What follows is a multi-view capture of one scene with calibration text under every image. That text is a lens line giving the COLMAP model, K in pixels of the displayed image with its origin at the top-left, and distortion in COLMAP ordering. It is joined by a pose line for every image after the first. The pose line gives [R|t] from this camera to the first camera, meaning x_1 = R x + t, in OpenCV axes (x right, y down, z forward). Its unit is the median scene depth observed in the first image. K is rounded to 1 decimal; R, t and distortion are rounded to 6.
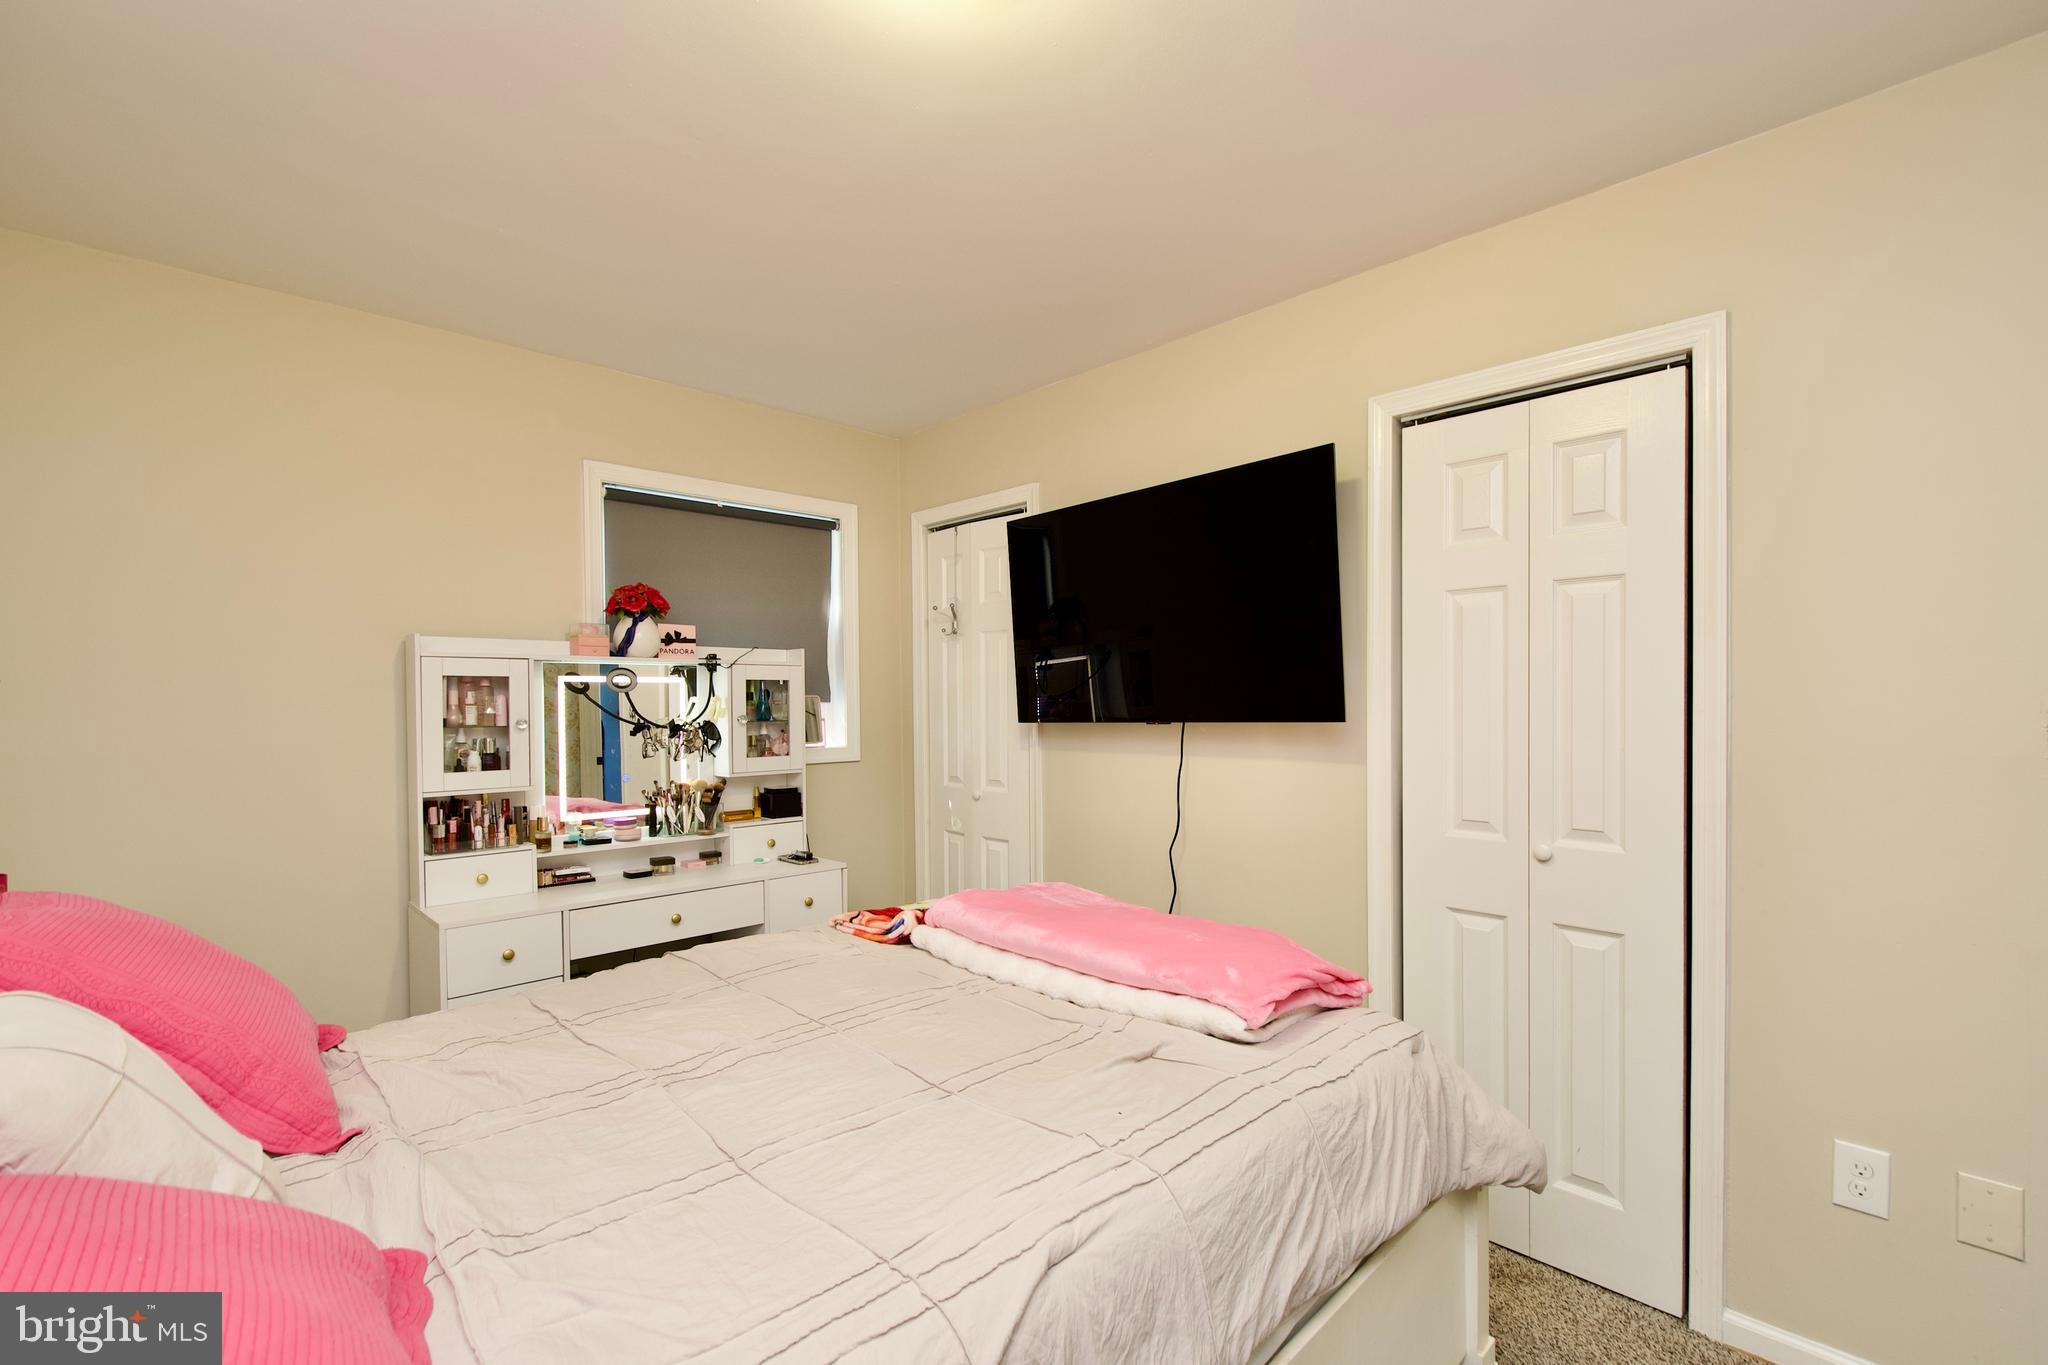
lens RADIAL K [[904.2, 0, 1040.4], [0, 904.2, 713.3], [0, 0, 1]] dist [0.012471, -0.004020]
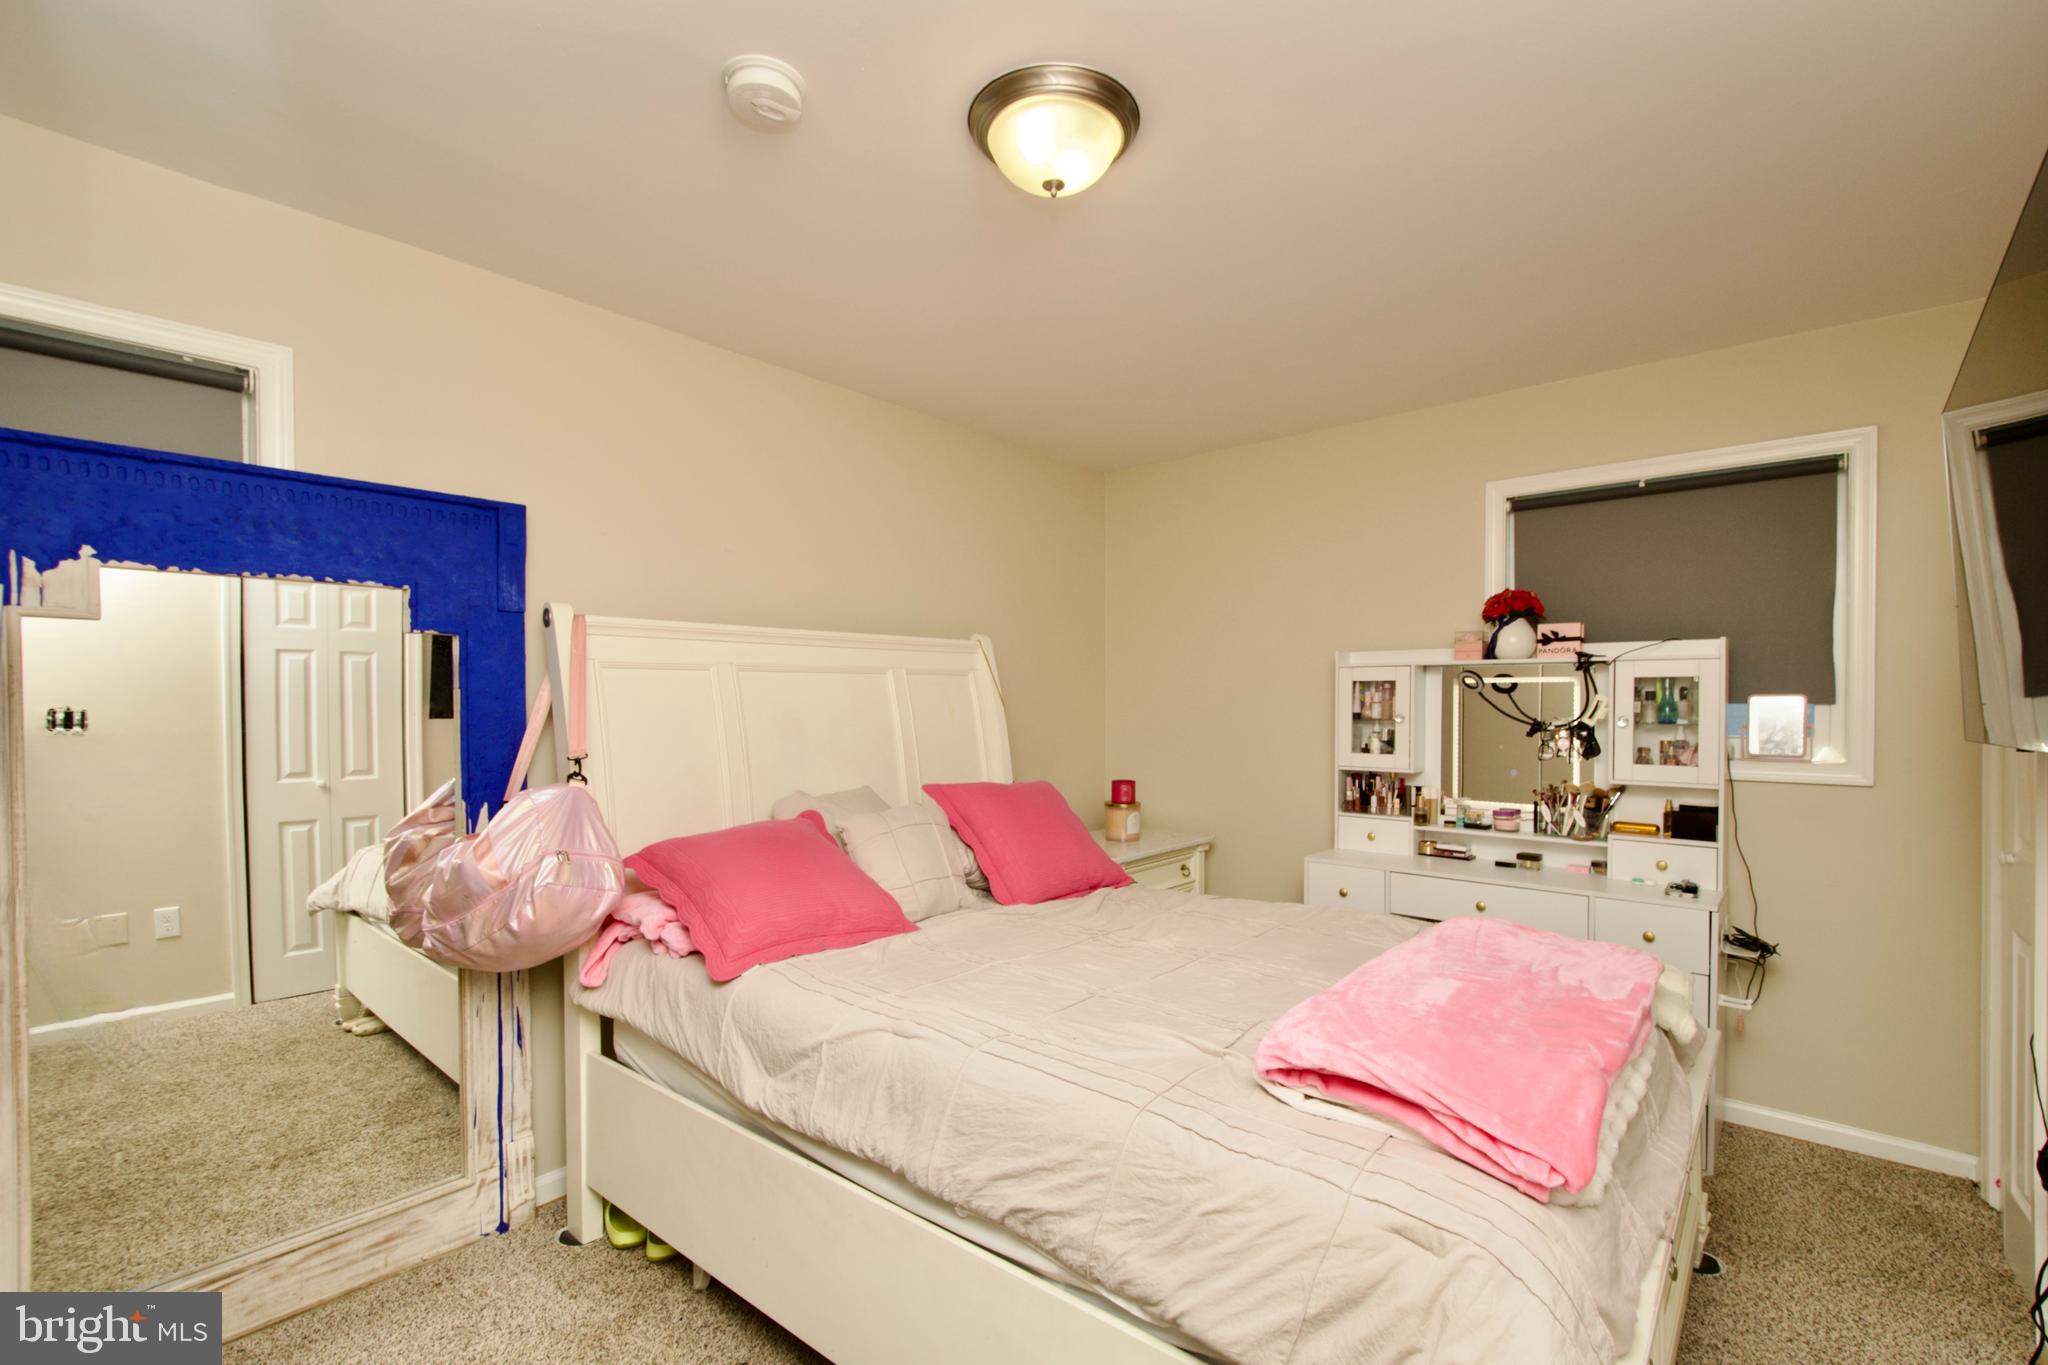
lens RADIAL K [[904.2, 0, 1040.4], [0, 904.2, 713.3], [0, 0, 1]] dist [0.012471, -0.004020]
pose [[0.088912, 0.020410, -0.995830, 0.574564], [-0.016431, 0.999684, 0.019022, -0.010038], [0.995904, 0.014671, 0.089220, 0.369684]]
